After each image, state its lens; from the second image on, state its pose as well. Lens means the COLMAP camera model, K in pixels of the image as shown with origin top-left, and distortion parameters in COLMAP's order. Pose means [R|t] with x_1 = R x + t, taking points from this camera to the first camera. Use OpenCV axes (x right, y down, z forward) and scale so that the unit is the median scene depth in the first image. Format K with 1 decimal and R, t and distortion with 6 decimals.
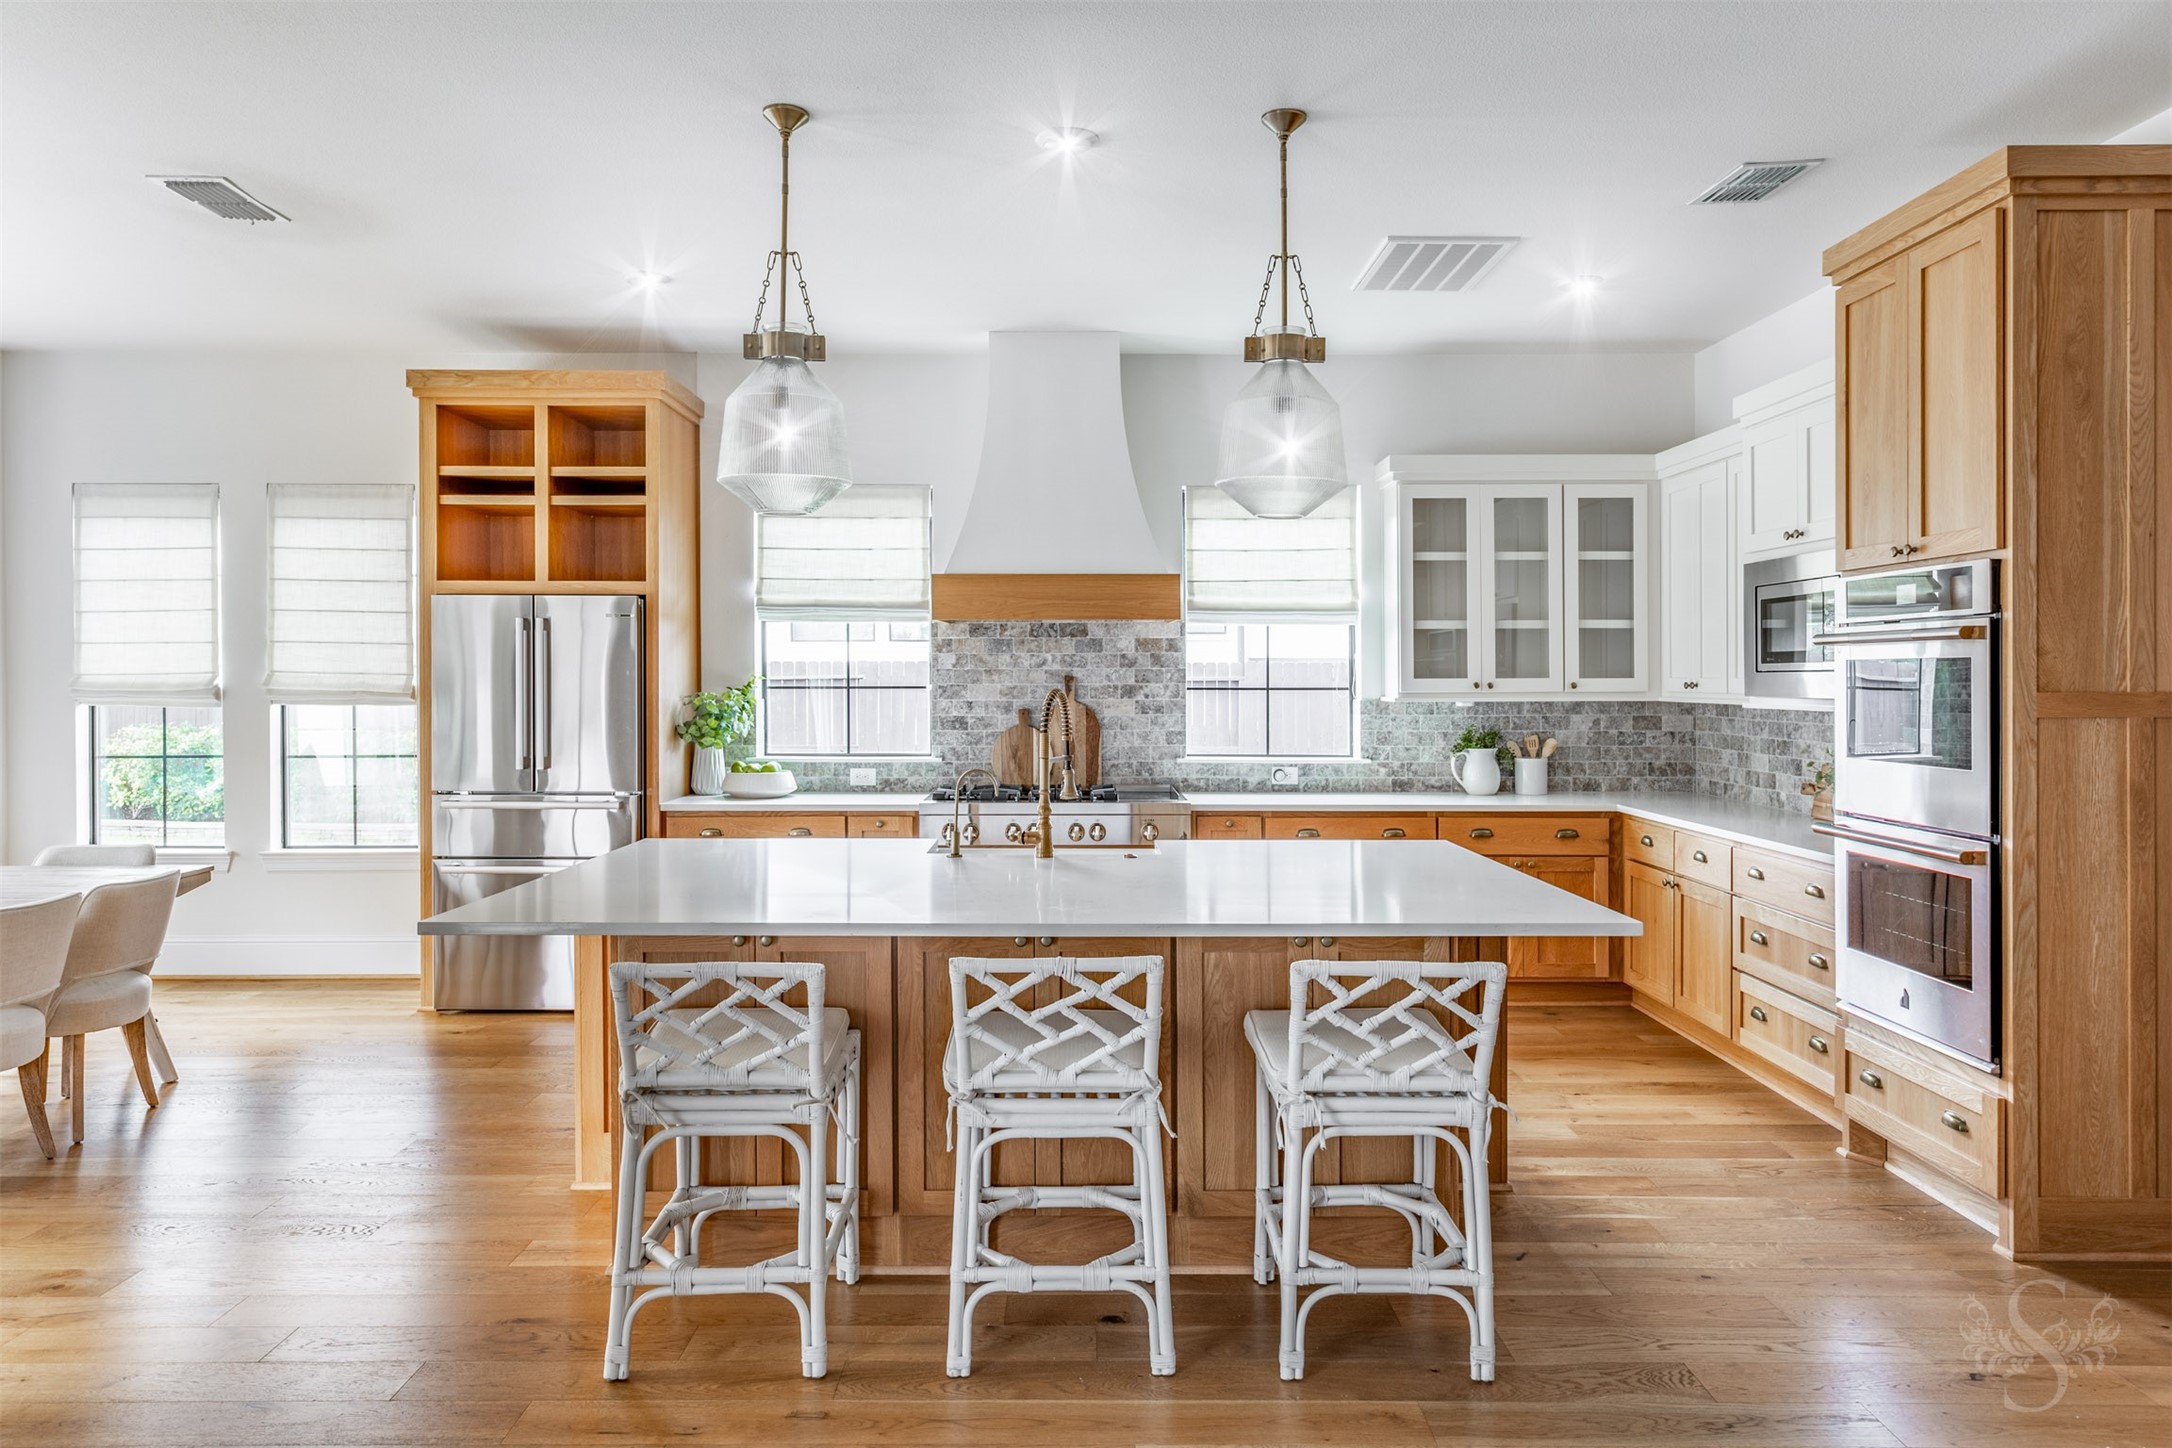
lens RADIAL K [[1289.5, 0, 1071.6], [0, 1289.5, 702.2], [0, 0, 1]] dist [0.001193, 0.001476]
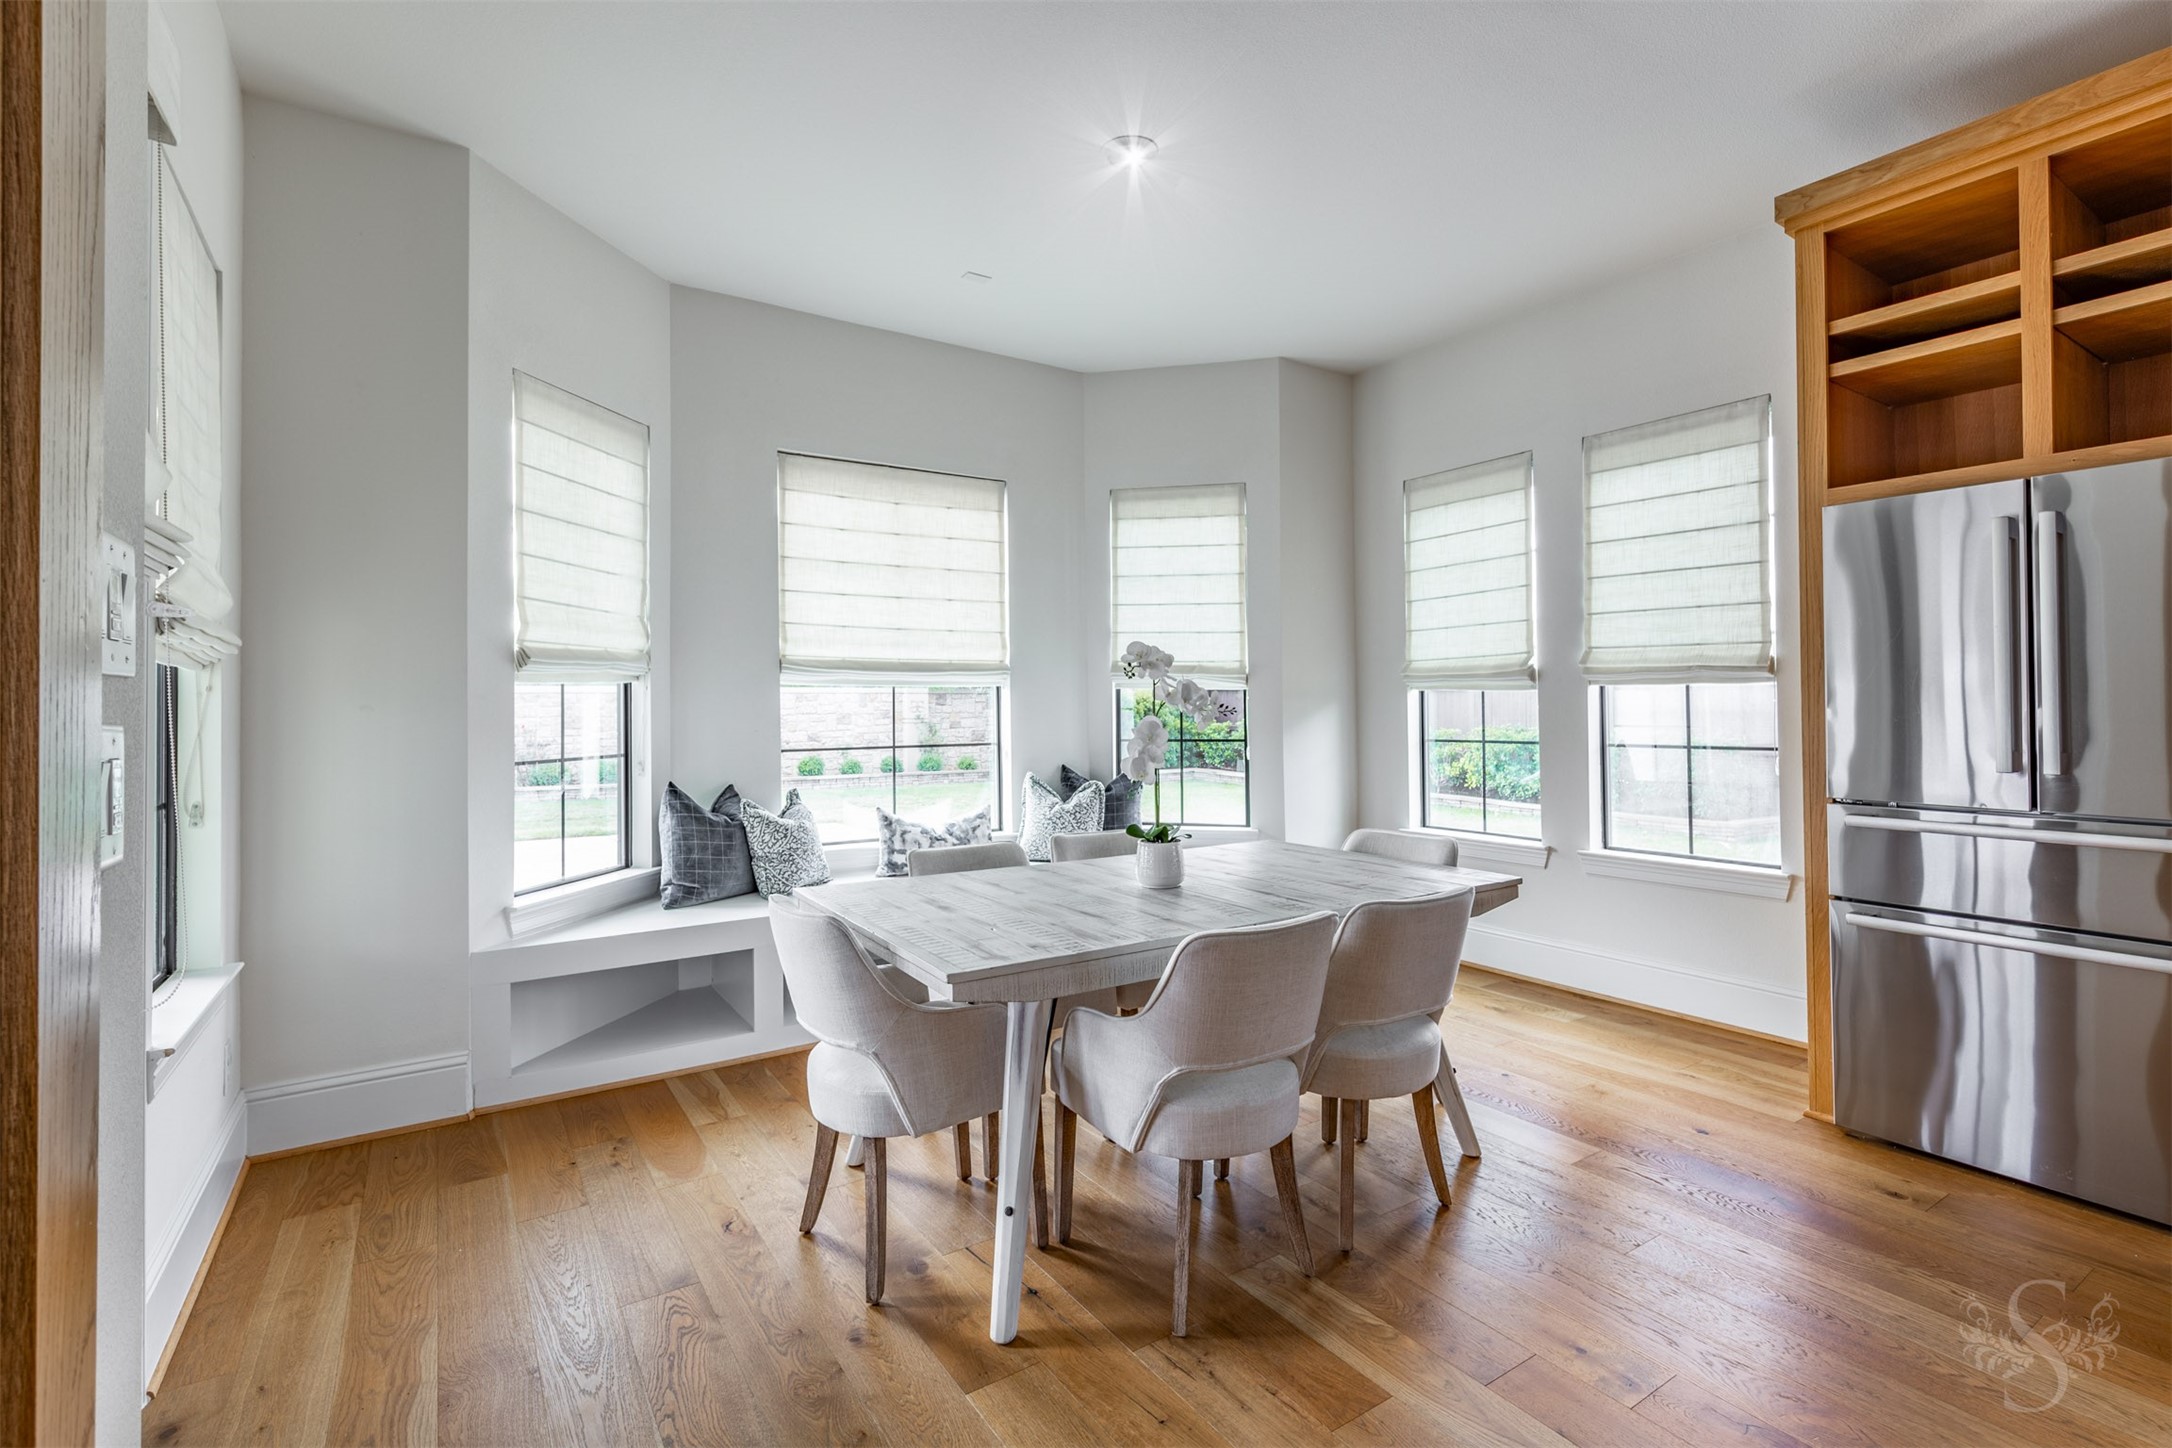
lens RADIAL K [[1019.0, 0, 1015.5], [0, 1019.0, 688.8], [0, 0, 1]] dist [0.015532, -0.001664]
pose [[0.486679, -0.019104, -0.873372, -0.197356], [-0.001006, 0.999748, -0.022429, 0.020615], [0.873580, 0.011794, 0.486537, 0.312880]]
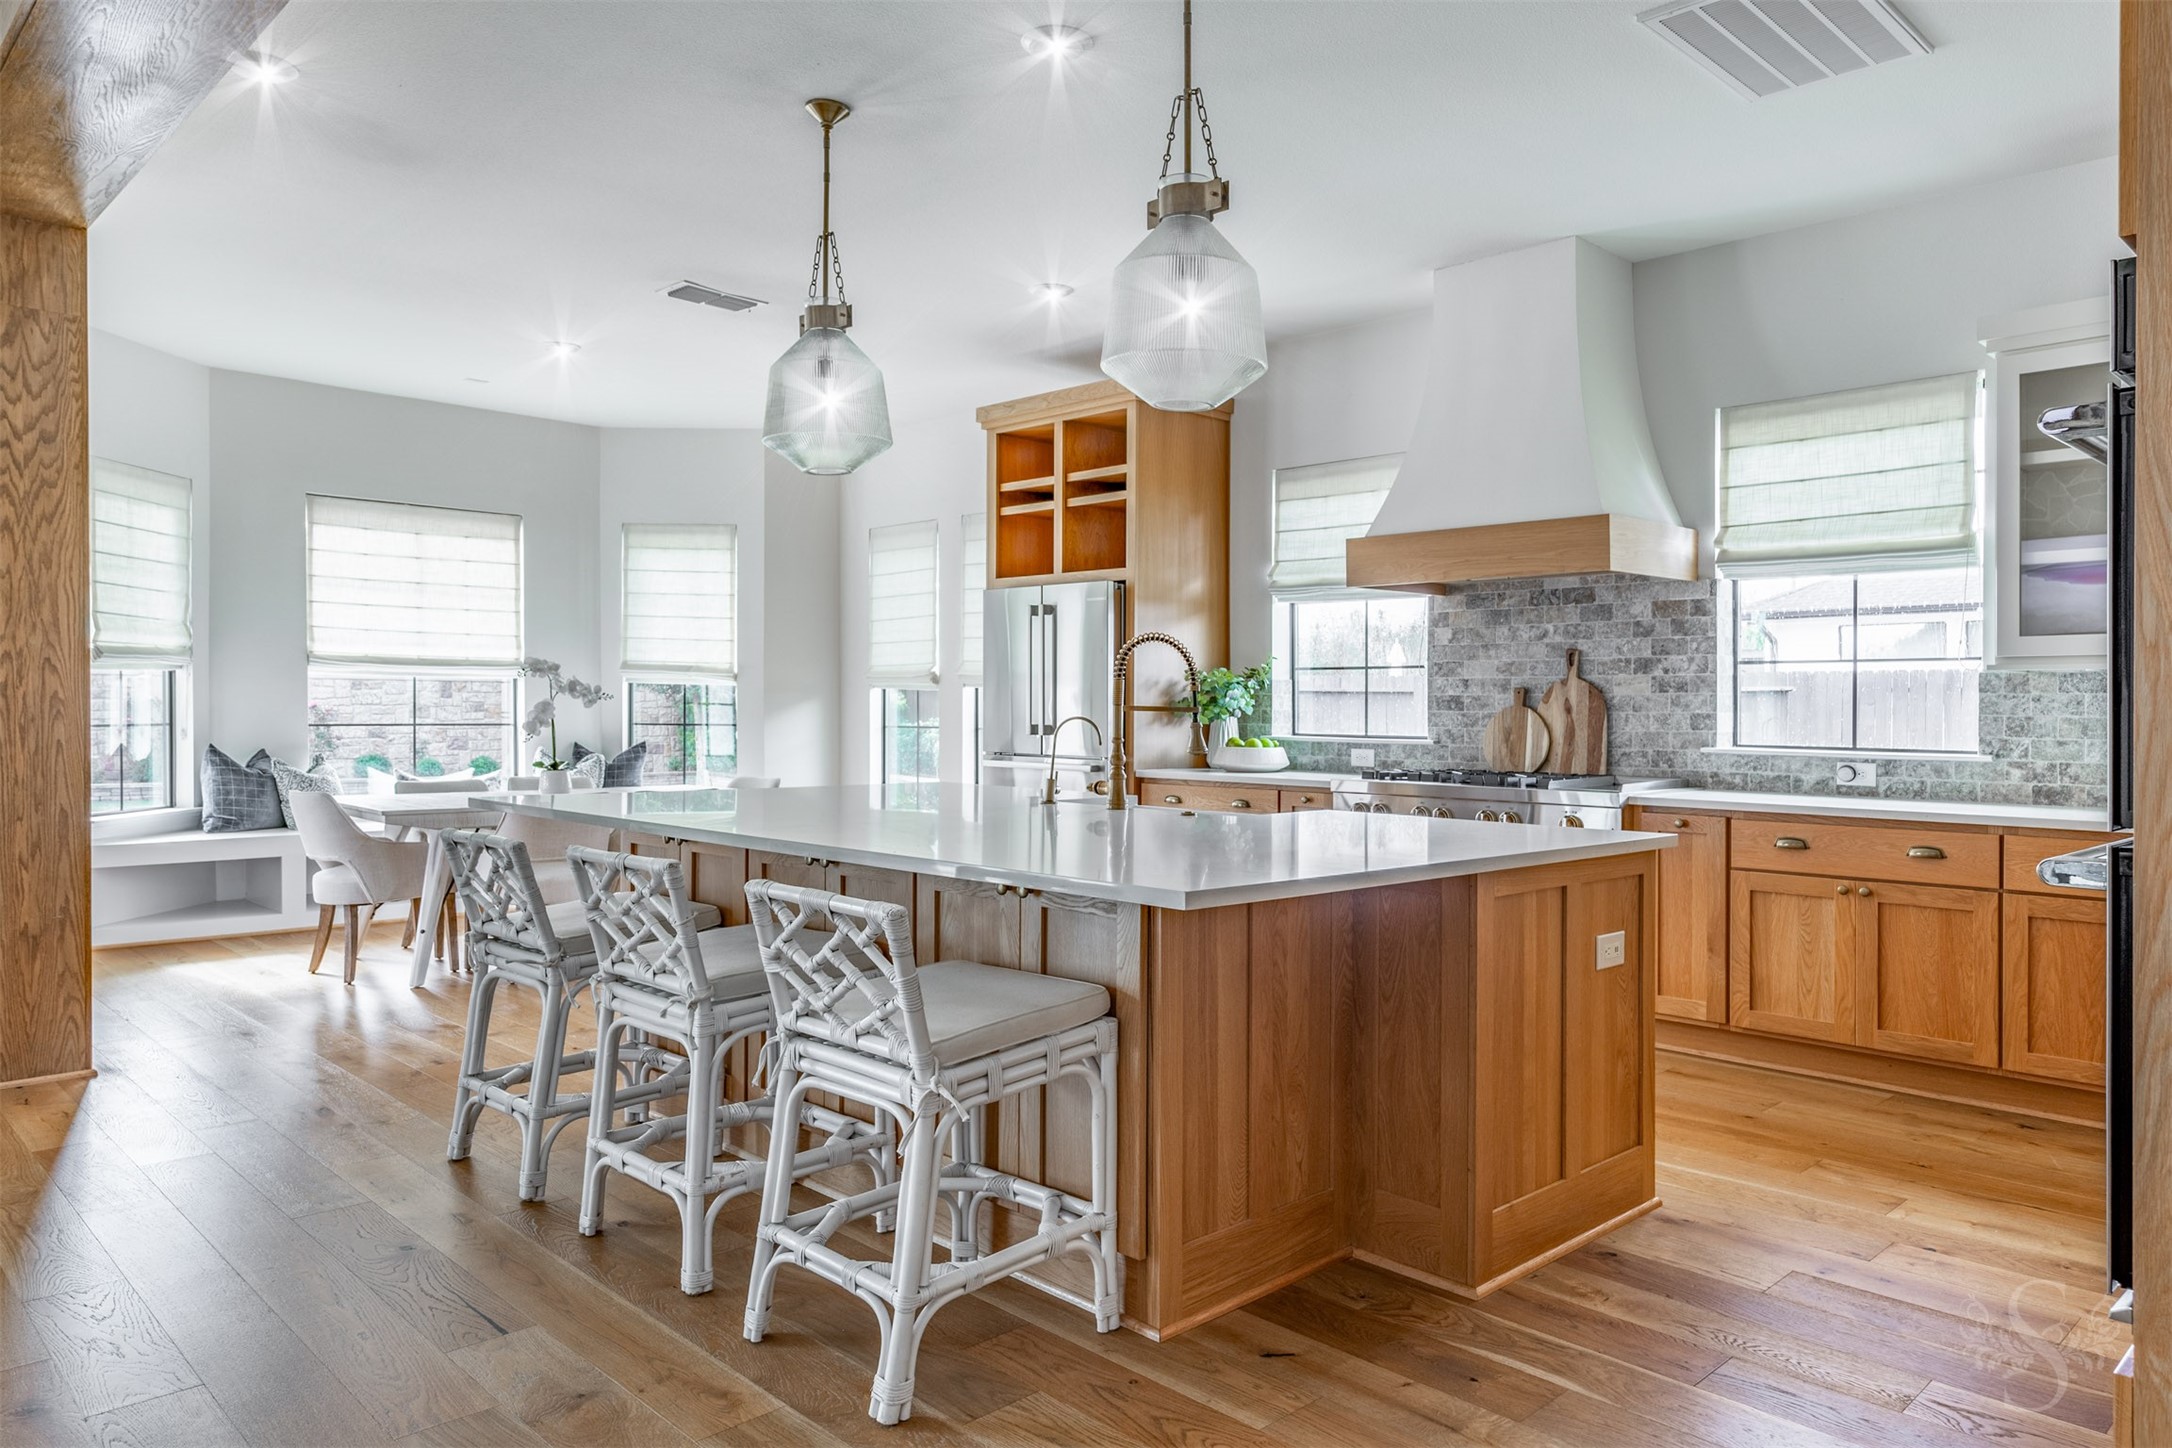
lens RADIAL K [[1244.4, 0, 1146.8], [0, 1244.4, 722.3], [0, 0, 1]] dist [0.005006, -0.001490]
pose [[0.754454, 0.012869, -0.656227, 0.334402], [-0.013251, 0.999903, 0.004374, 0.029393], [0.656219, 0.005396, 0.754551, 0.182369]]
